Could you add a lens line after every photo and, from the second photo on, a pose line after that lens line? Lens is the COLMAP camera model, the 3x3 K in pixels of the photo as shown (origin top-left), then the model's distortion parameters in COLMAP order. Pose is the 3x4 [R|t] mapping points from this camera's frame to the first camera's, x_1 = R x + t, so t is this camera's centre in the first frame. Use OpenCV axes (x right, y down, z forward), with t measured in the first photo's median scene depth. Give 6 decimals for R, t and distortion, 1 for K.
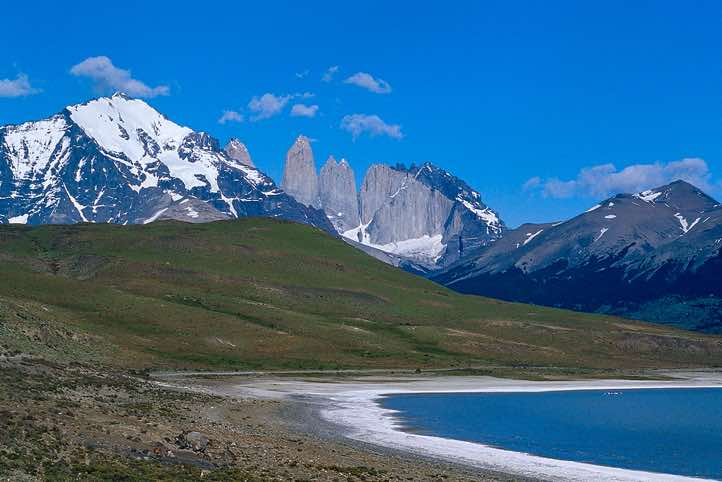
lens RADIAL K [[1924.0, 0, 361.0], [0, 1924.0, 241.0], [0, 0, 1]] dist [-0.019492, -0.039823]
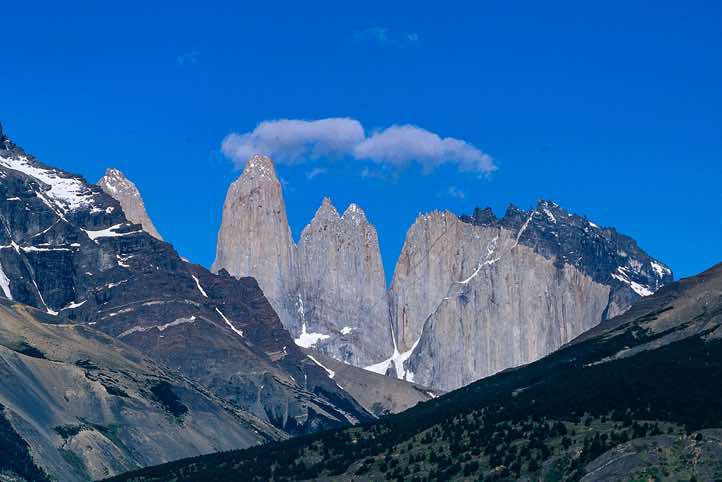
lens RADIAL K [[2187.8, 0, 361.0], [0, 2187.8, 241.0], [0, 0, 1]] dist [-0.236001, 0.793673]
pose [[0.996007, -0.031175, -0.083658, 0.034178], [0.020536, 0.991926, -0.125147, 0.027881], [0.086884, 0.122930, 0.988605, 0.517918]]
